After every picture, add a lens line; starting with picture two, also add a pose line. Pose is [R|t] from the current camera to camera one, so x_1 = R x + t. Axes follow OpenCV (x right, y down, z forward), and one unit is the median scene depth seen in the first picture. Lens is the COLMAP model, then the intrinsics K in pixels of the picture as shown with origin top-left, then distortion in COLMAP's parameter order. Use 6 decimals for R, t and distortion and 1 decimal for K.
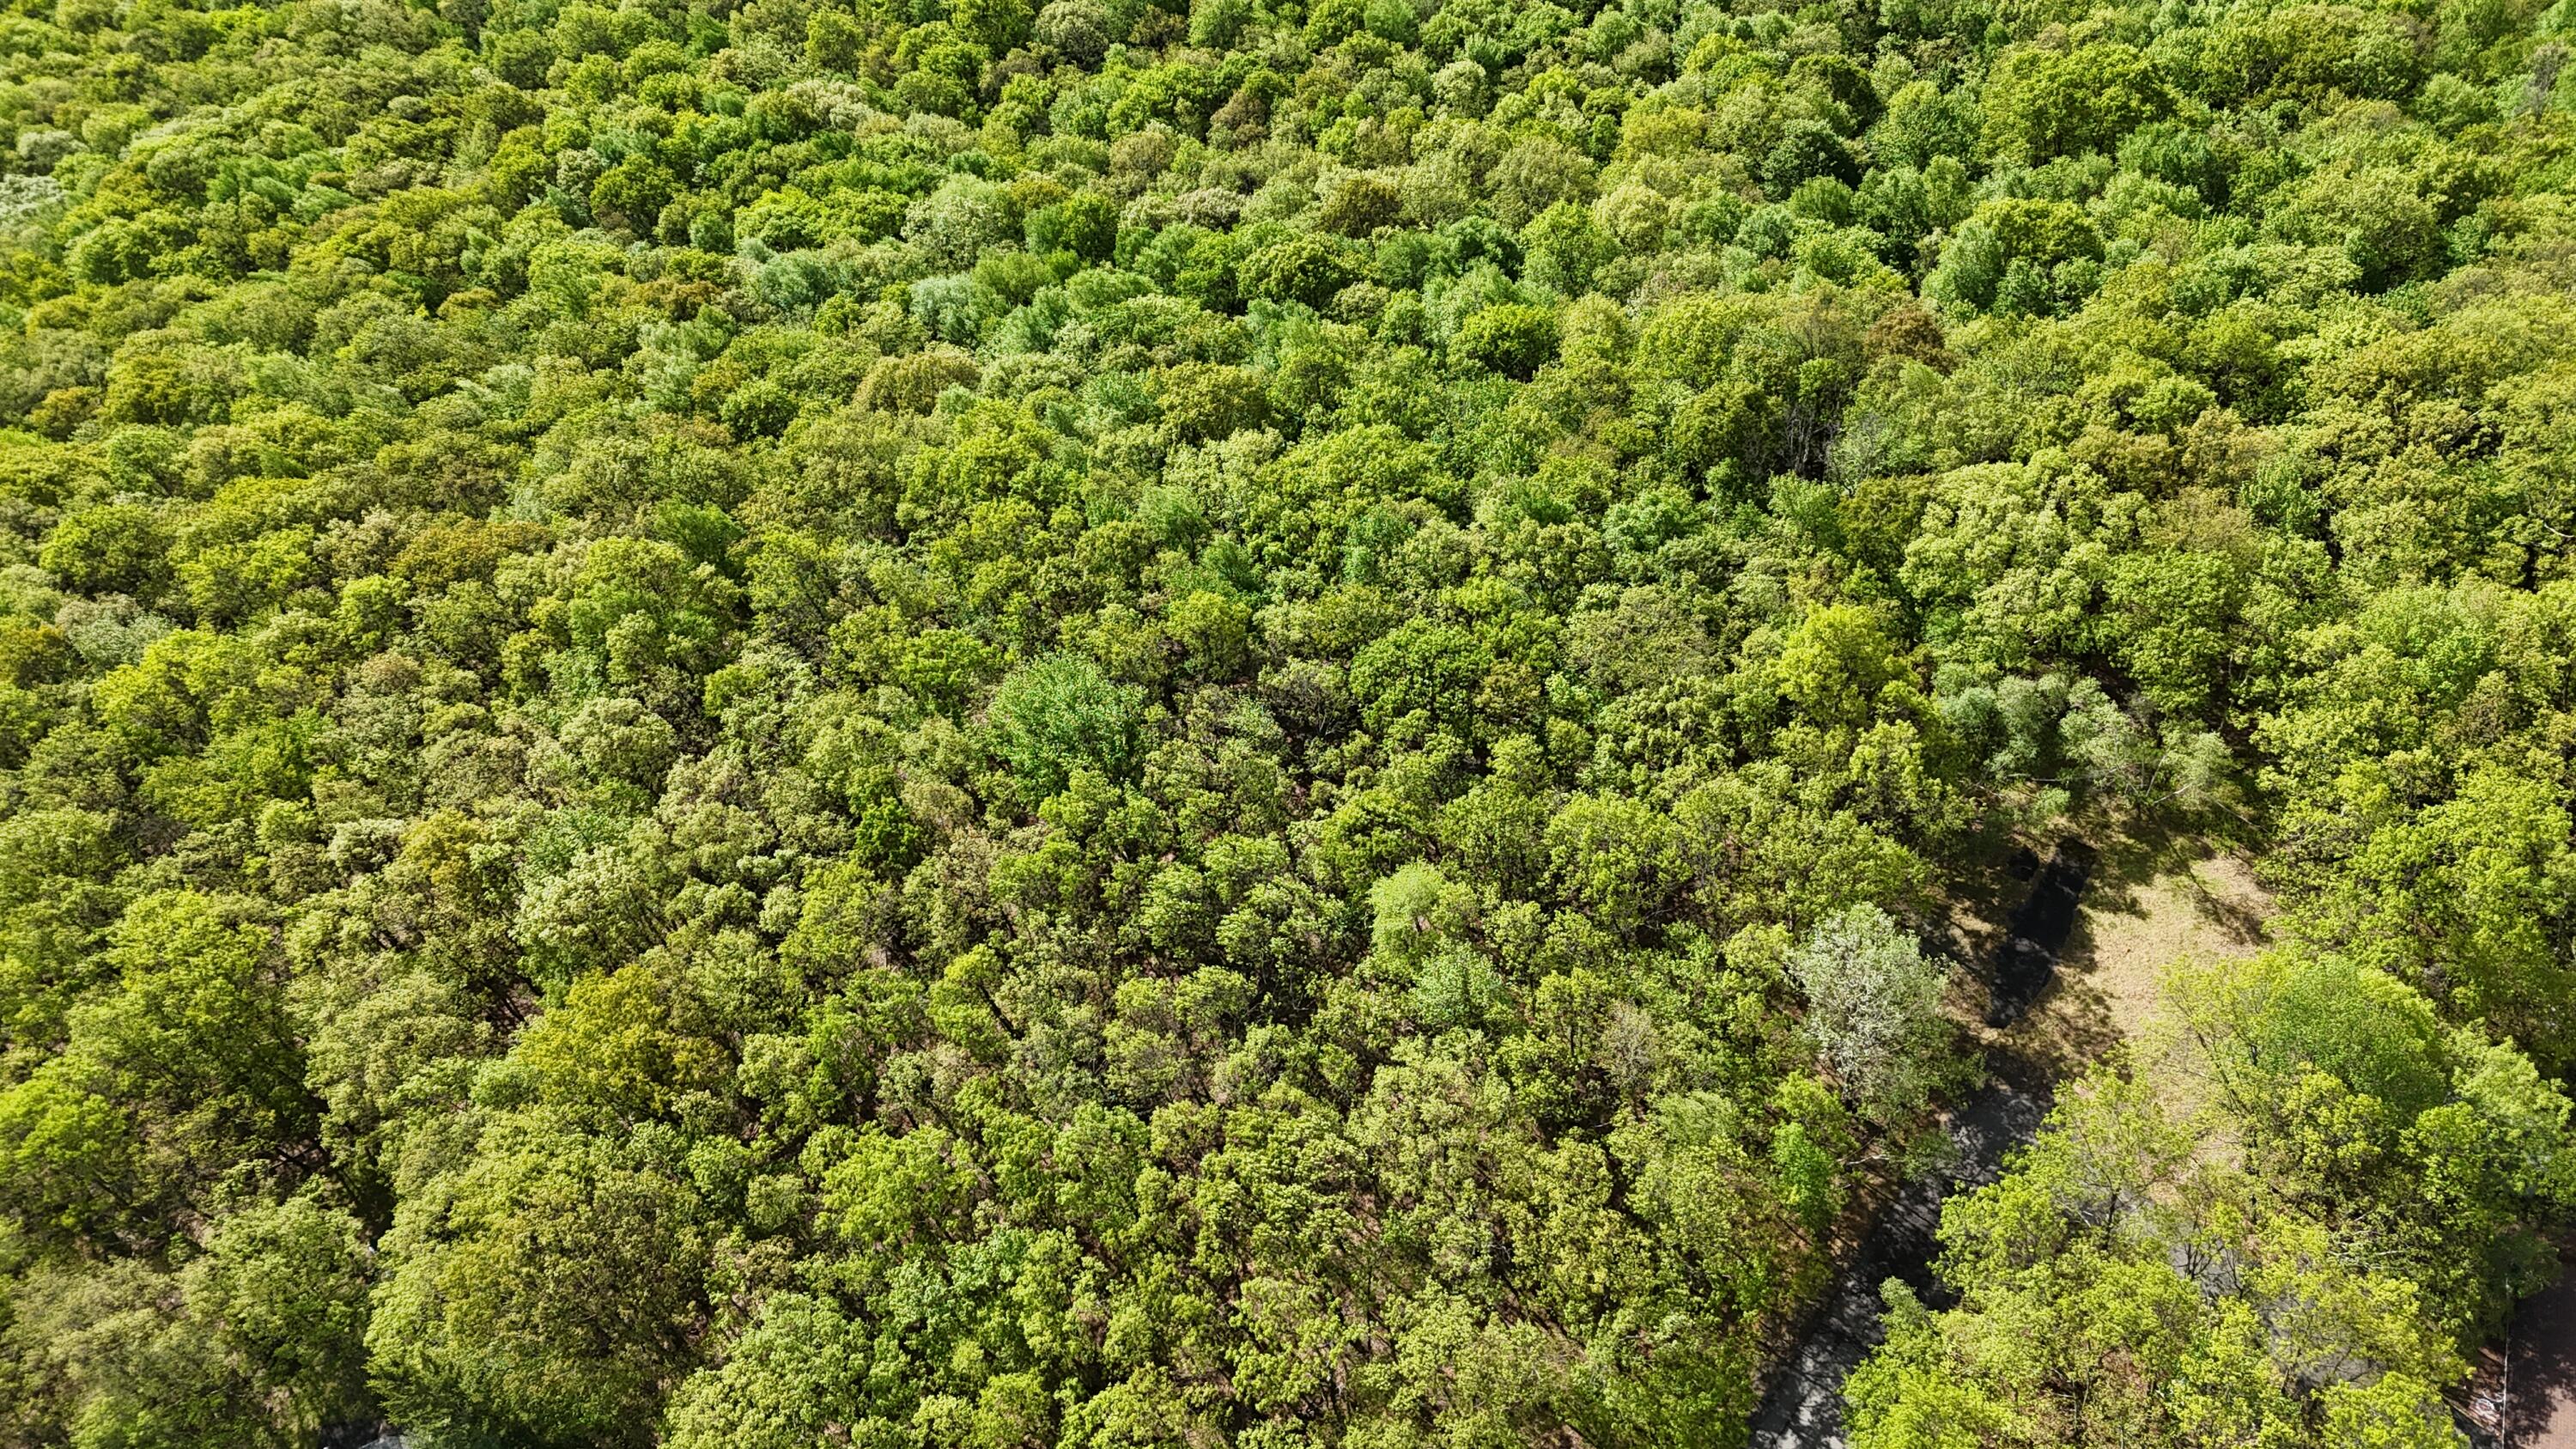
lens RADIAL K [[1852.1, 0, 1275.4], [0, 1852.1, 739.3], [0, 0, 1]] dist [0.071205, -0.067256]
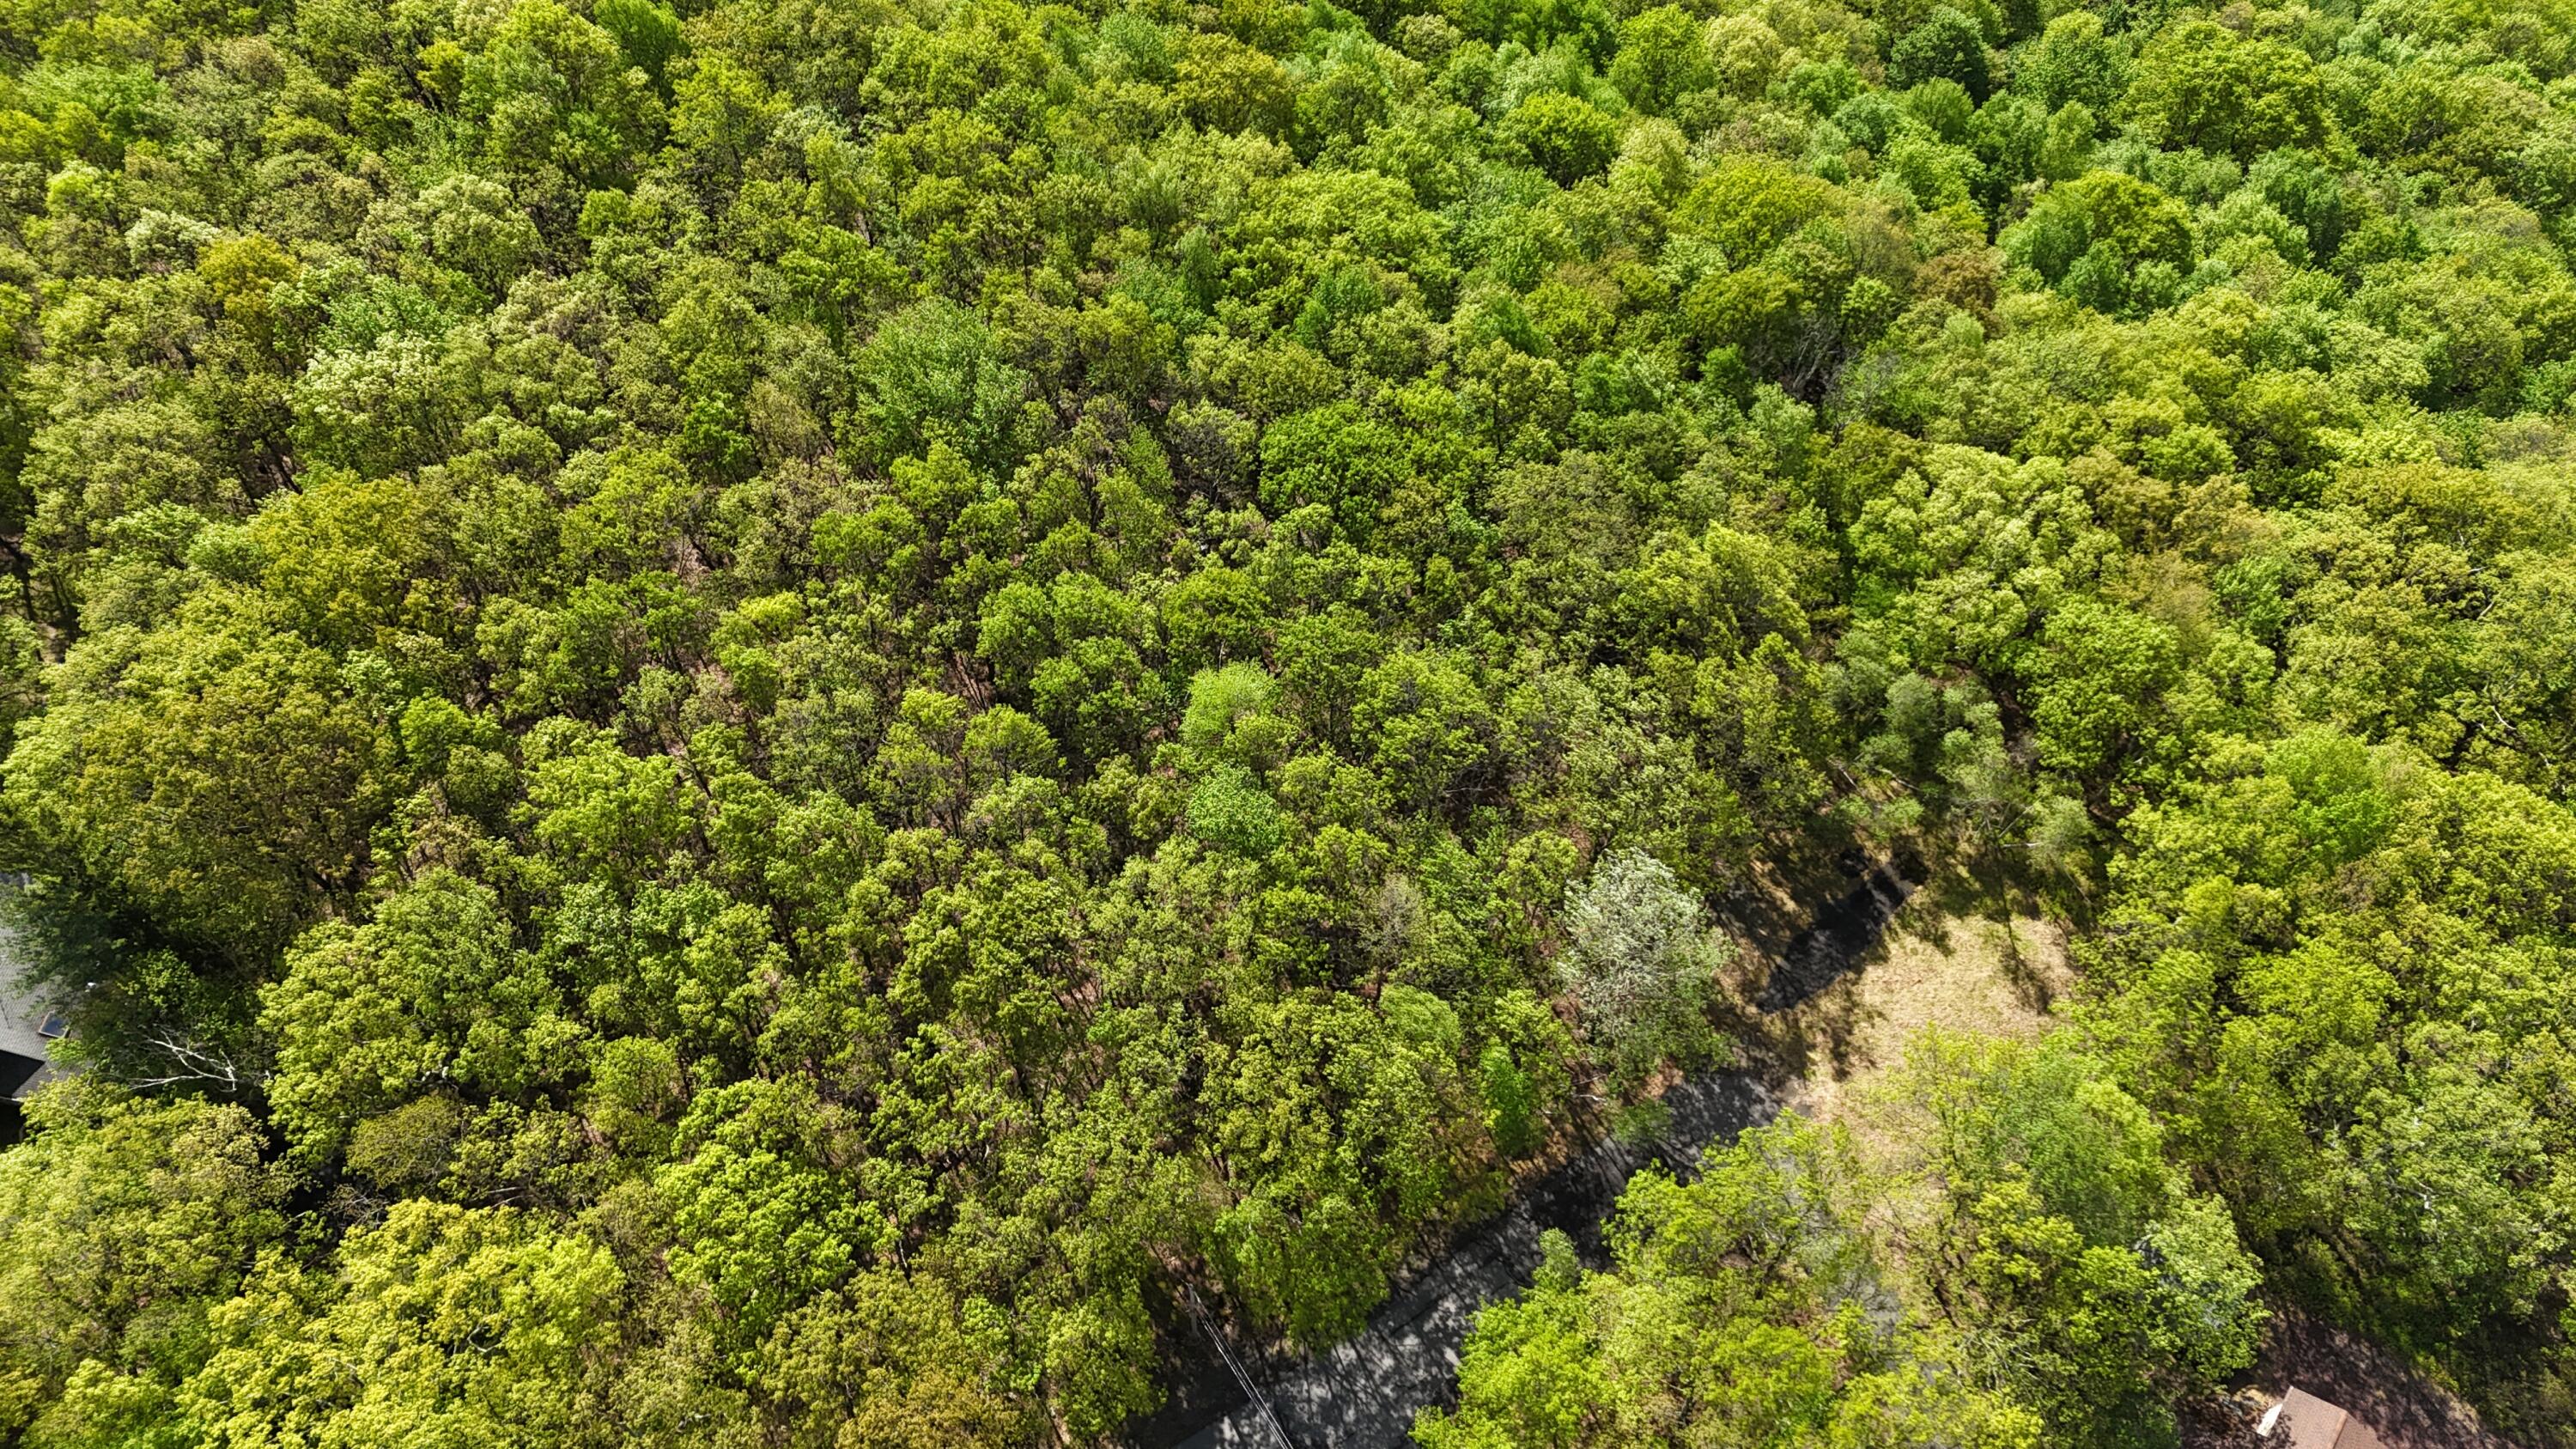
lens RADIAL K [[1852.1, 0, 1276.8], [0, 1852.1, 729.3], [0, 0, 1]] dist [0.071205, -0.067256]
pose [[0.942564, 0.326829, 0.068972, 0.026784], [-0.333513, 0.932282, 0.140072, -0.027239], [-0.018522, -0.155030, 0.987736, 0.058251]]
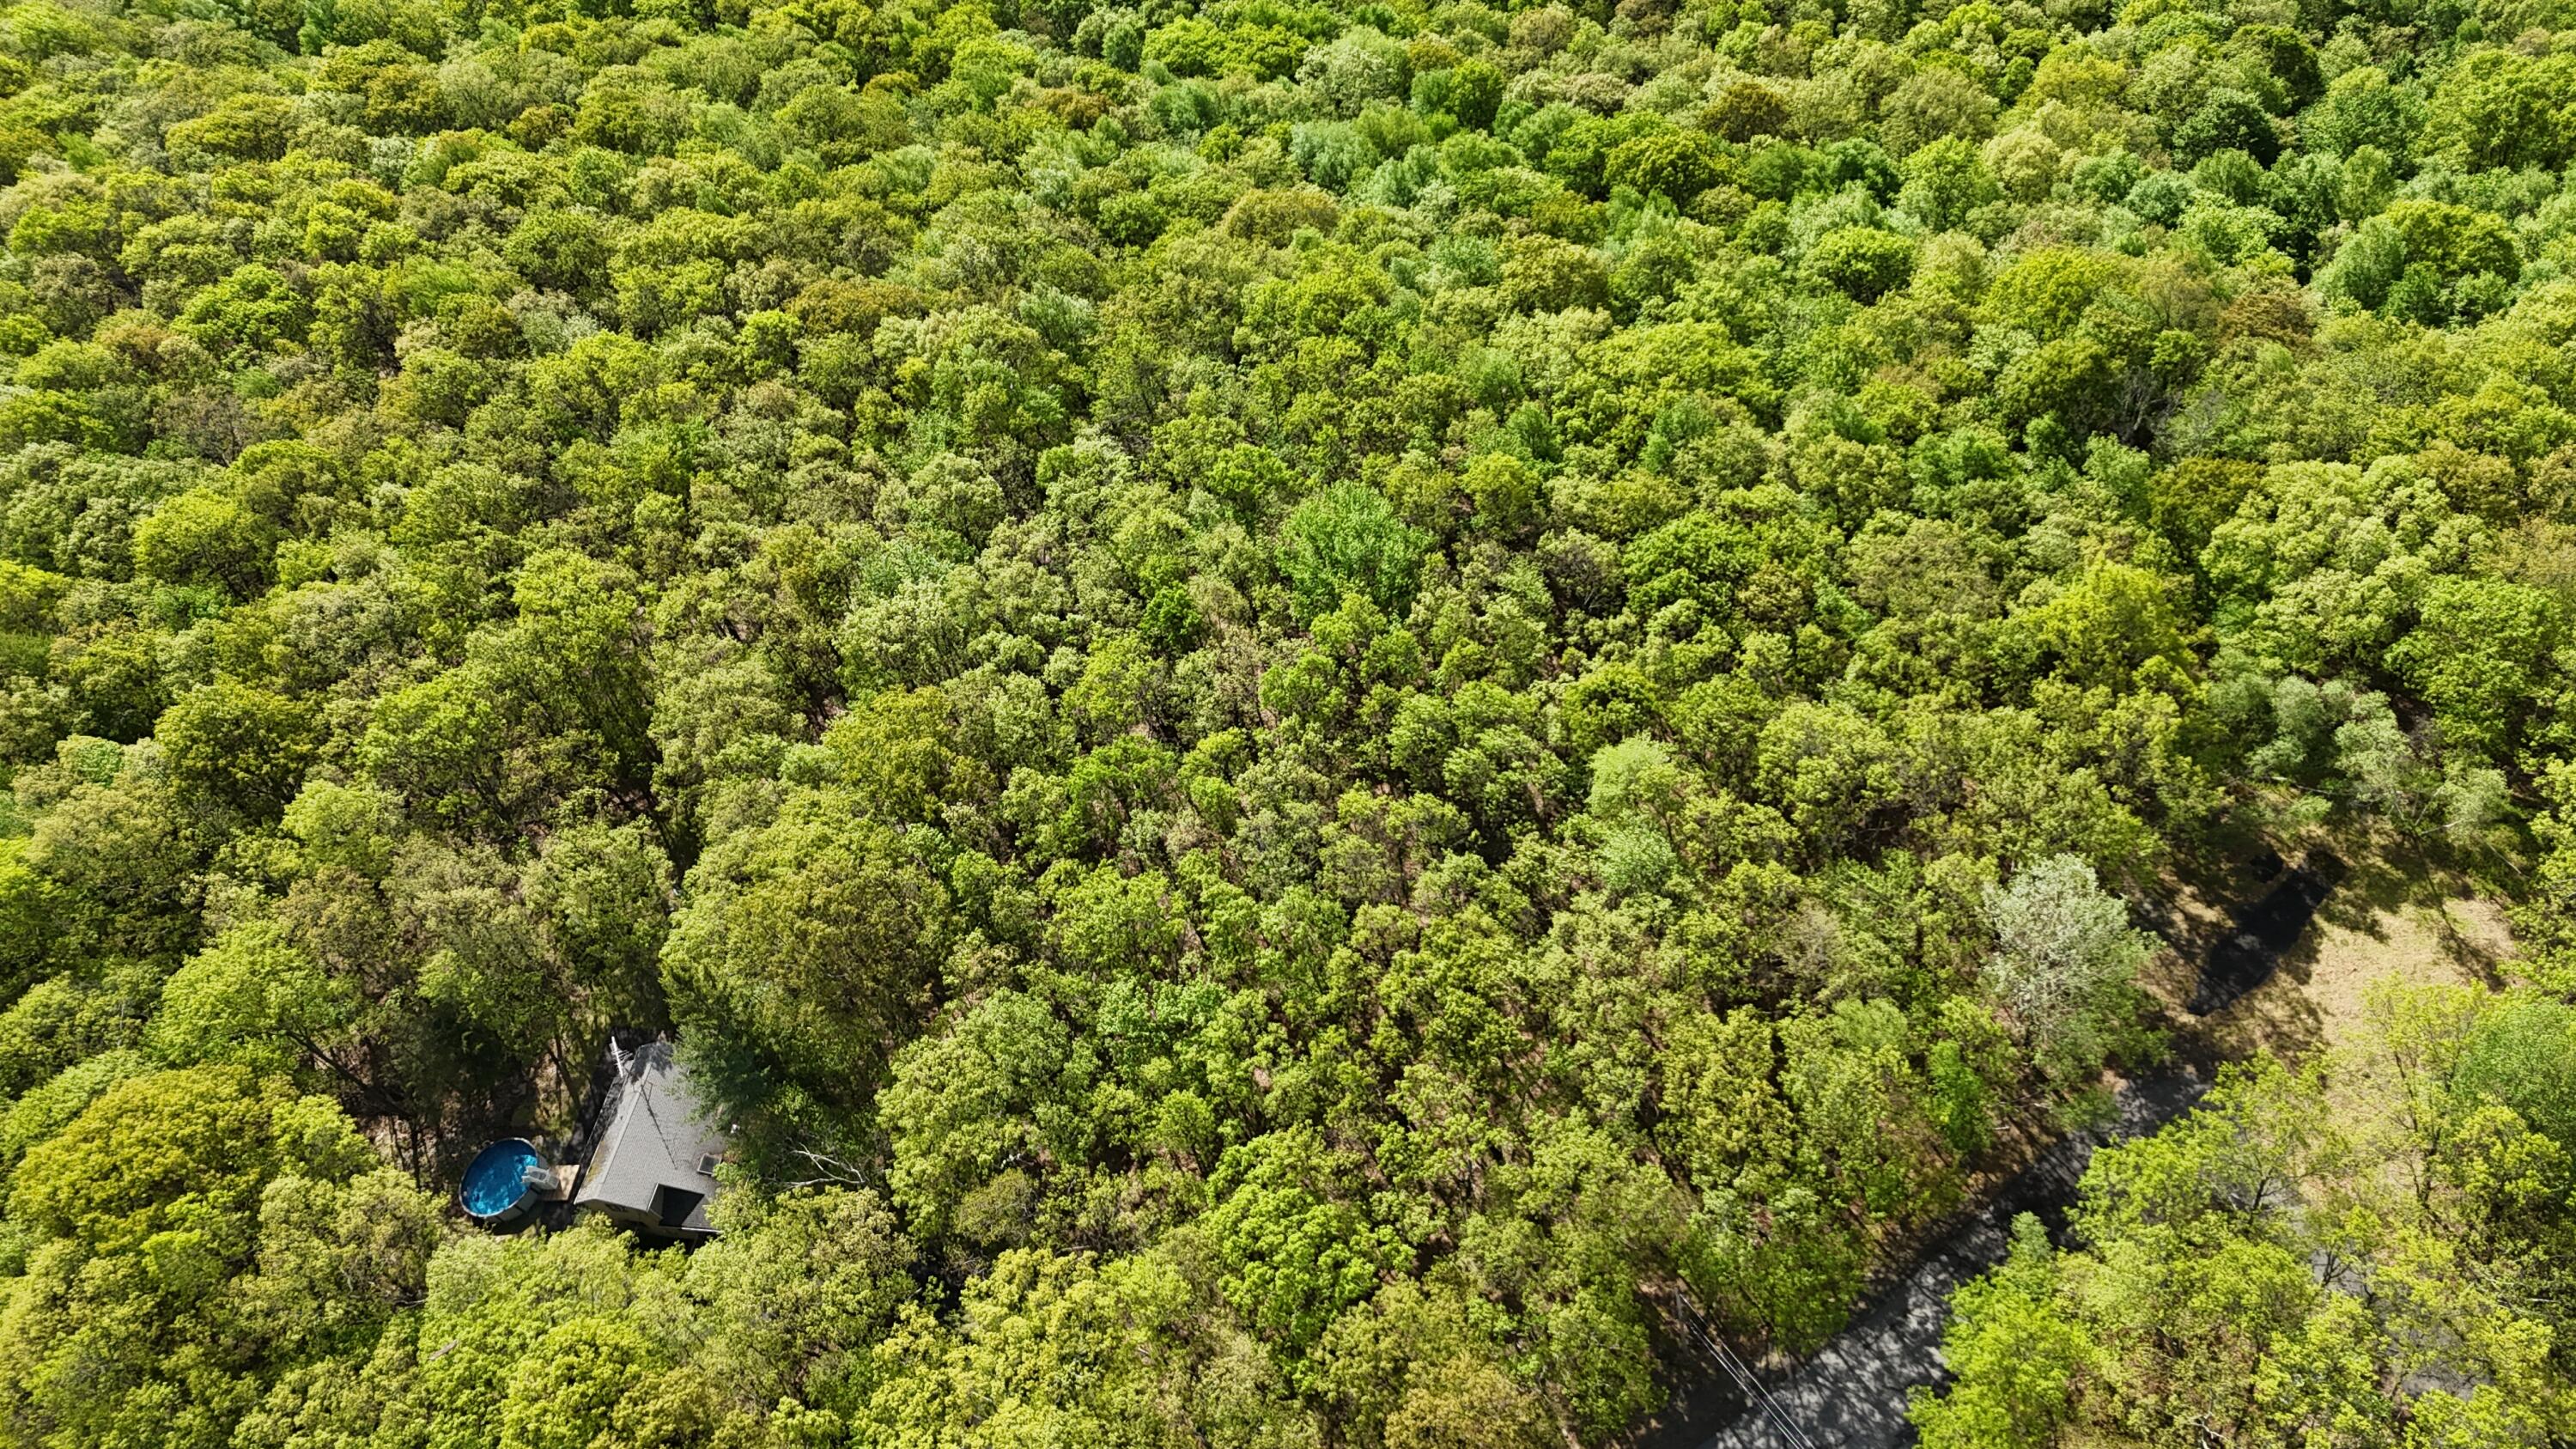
lens RADIAL K [[1852.1, 0, 1273.8], [0, 1852.1, 726.6], [0, 0, 1]] dist [0.071205, -0.067256]
pose [[0.968587, 0.198930, -0.149216, 0.020849], [-0.191117, 0.979404, 0.065135, 0.025970], [0.159100, -0.034571, 0.986657, -0.054293]]
